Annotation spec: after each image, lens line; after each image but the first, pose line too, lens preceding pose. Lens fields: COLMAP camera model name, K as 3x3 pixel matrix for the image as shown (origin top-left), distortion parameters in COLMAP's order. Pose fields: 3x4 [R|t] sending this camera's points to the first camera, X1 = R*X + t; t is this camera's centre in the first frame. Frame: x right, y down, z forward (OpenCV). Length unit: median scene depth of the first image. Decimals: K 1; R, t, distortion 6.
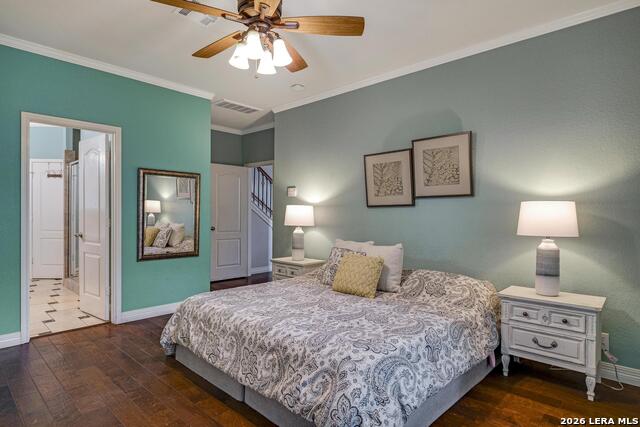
lens RADIAL K [[359.3, 0, 314.6], [0, 359.3, 211.5], [0, 0, 1]] dist [-0.003767, 0.002277]
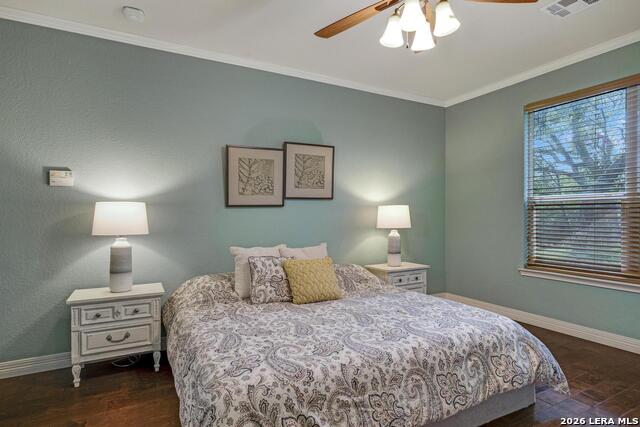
lens RADIAL K [[347.7, 0, 316.2], [0, 347.7, 211.8], [0, 0, 1]] dist [-0.005543, 0.000847]
pose [[0.310381, -0.001371, 0.950611, -0.625190], [0.000105, 0.999999, 0.001408, -0.001650], [-0.950612, -0.000337, 0.310381, 0.607035]]
